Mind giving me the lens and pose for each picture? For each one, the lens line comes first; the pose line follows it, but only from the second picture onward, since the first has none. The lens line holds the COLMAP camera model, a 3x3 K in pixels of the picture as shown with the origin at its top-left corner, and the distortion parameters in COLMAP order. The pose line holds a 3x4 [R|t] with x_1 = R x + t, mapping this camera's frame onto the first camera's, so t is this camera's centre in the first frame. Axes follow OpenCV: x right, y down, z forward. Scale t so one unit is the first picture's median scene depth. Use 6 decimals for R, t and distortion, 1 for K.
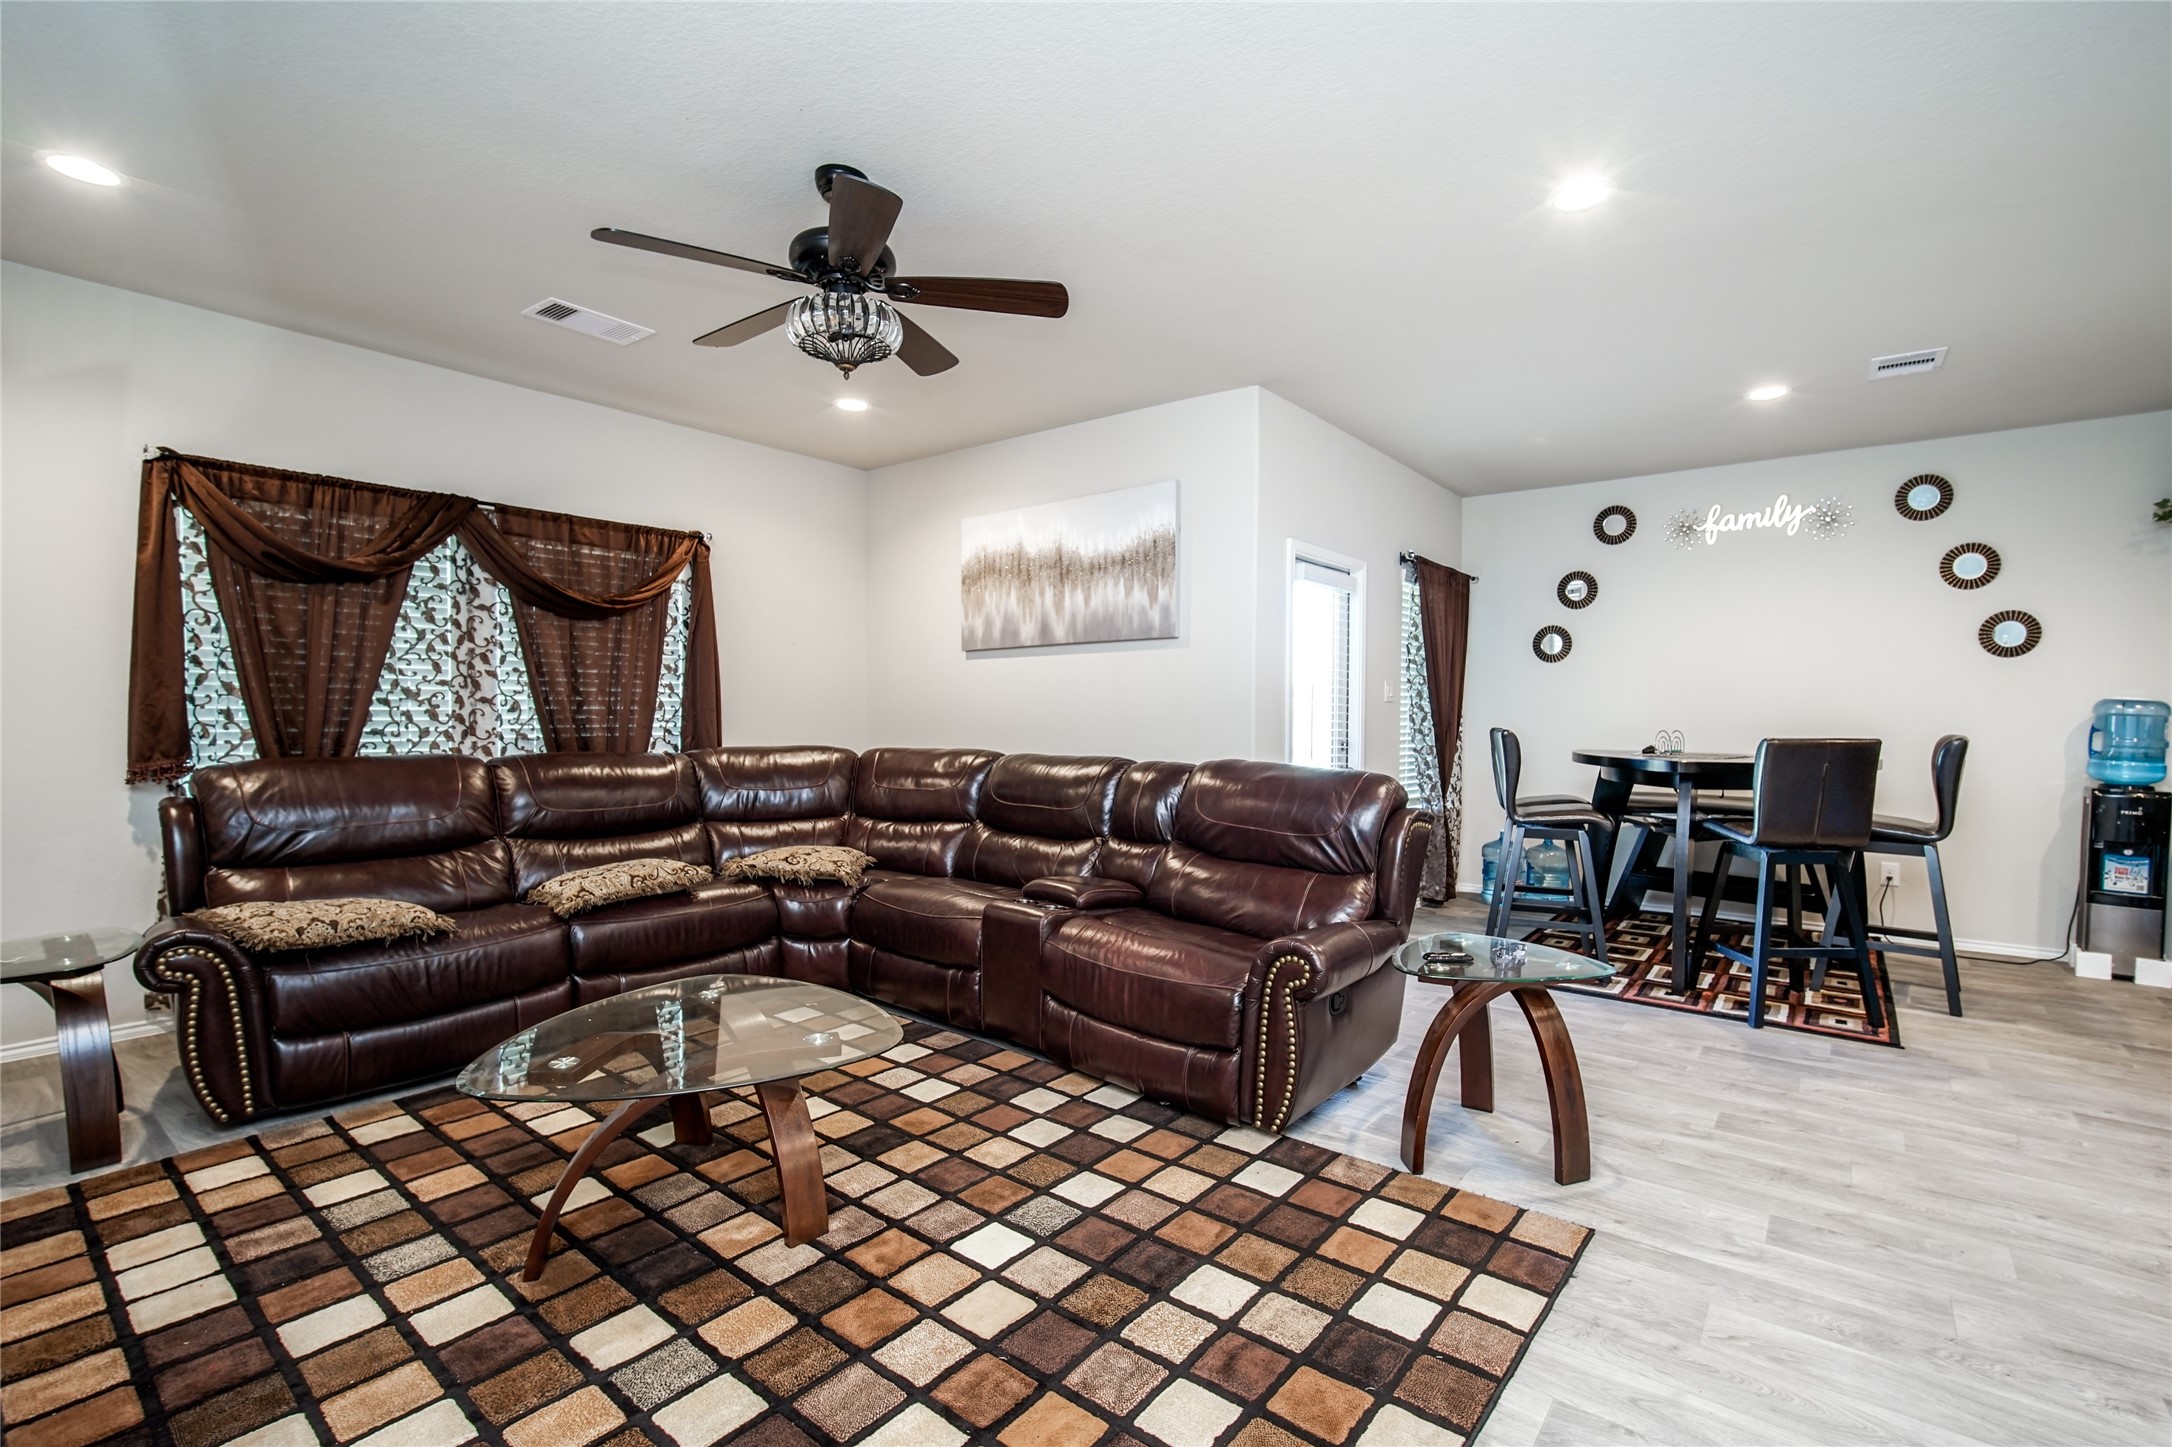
lens RADIAL K [[957.0, 0, 1124.9], [0, 957.0, 736.9], [0, 0, 1]] dist [-0.007617, 0.000412]
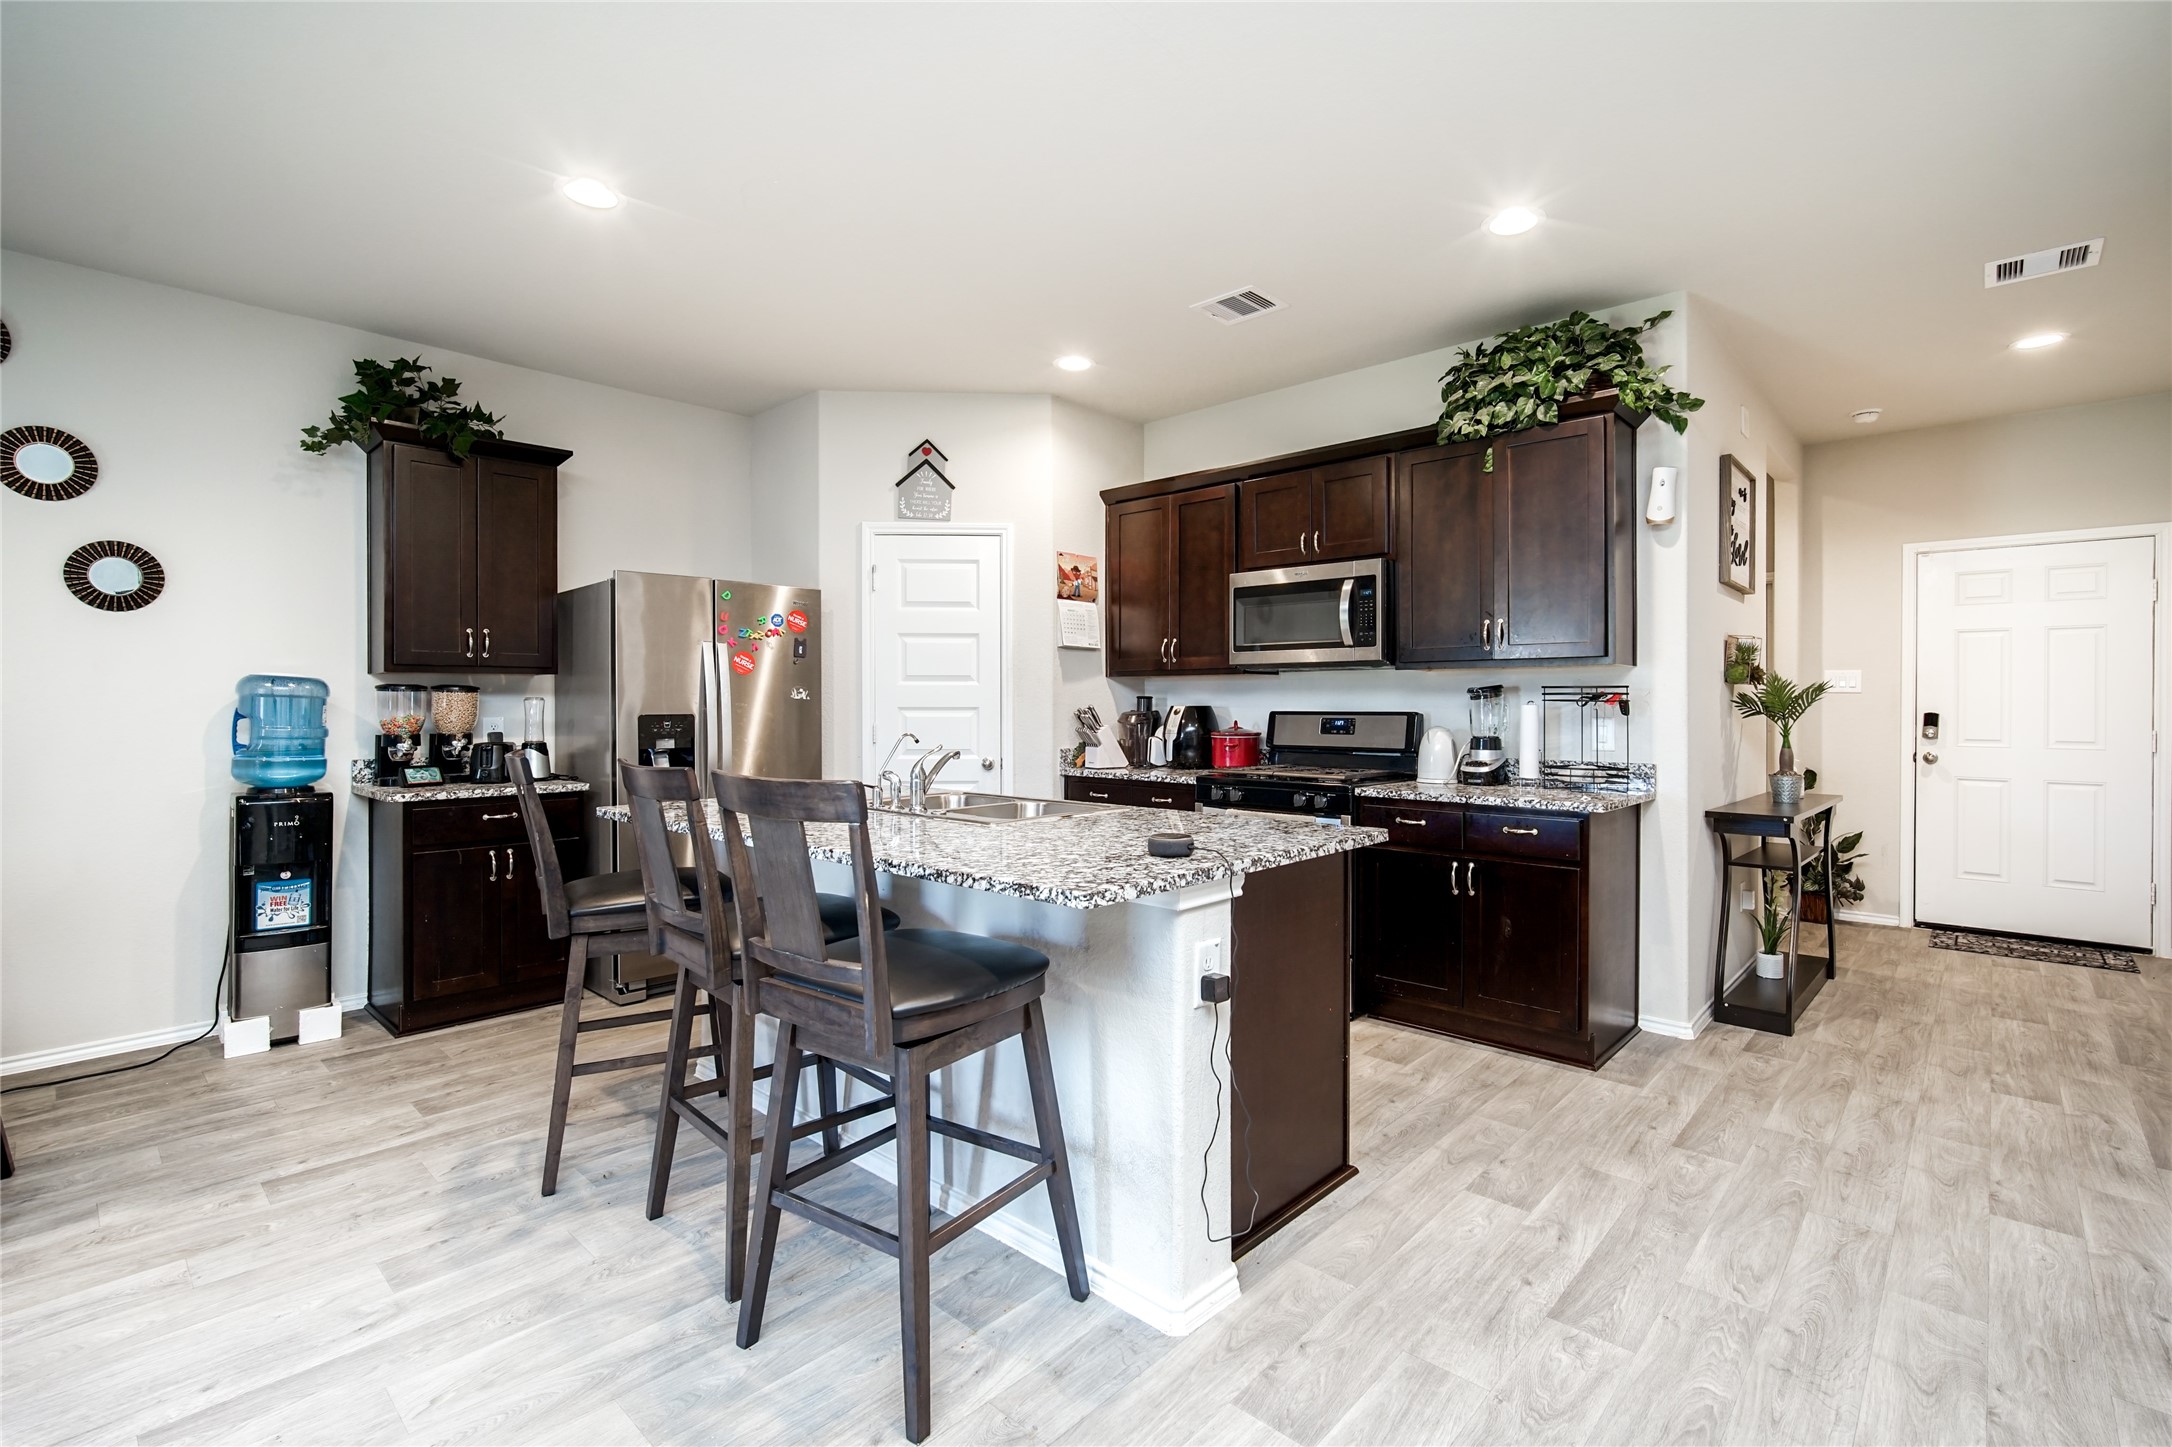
lens RADIAL K [[975.5, 0, 1135.3], [0, 975.5, 705.0], [0, 0, 1]] dist [-0.005378, -0.000262]
pose [[0.074288, -0.011648, 0.997169, 0.349764], [0.027019, 0.999588, 0.009663, -0.005049], [-0.996871, 0.026224, 0.074572, 0.271338]]
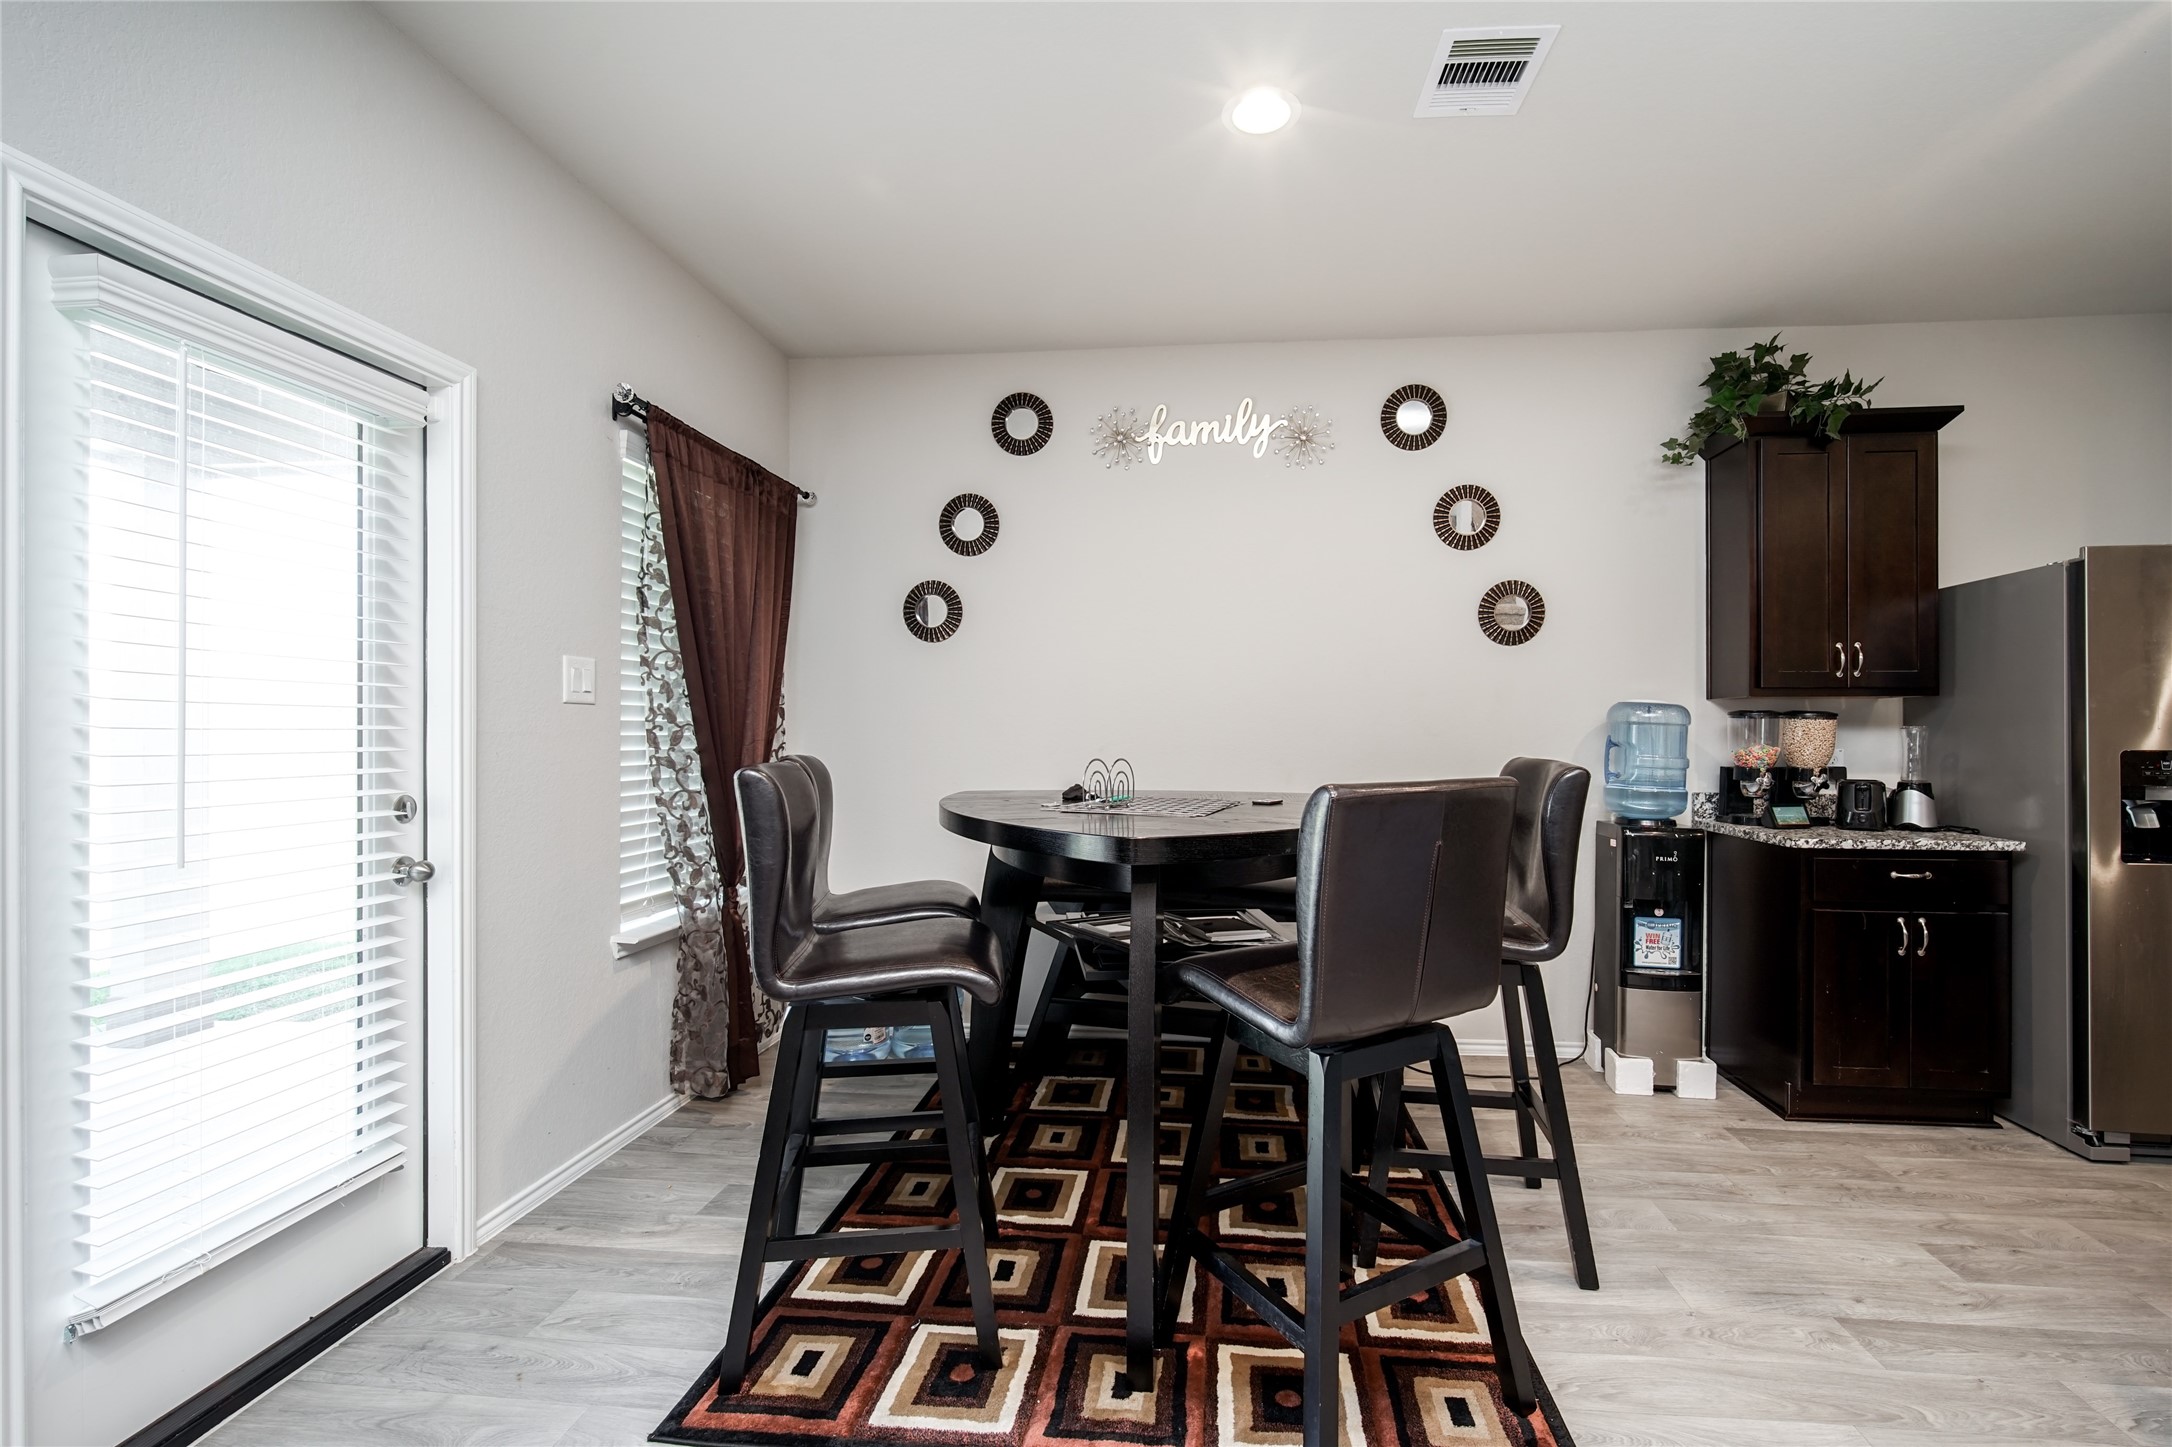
lens RADIAL K [[962.2, 0, 1131.7], [0, 962.2, 725.1], [0, 0, 1]] dist [-0.003562, -0.000240]
pose [[0.850524, -0.005032, 0.525912, 0.346590], [0.018139, 0.999640, -0.019772, -0.015676], [-0.525623, 0.026356, 0.850309, 0.619108]]
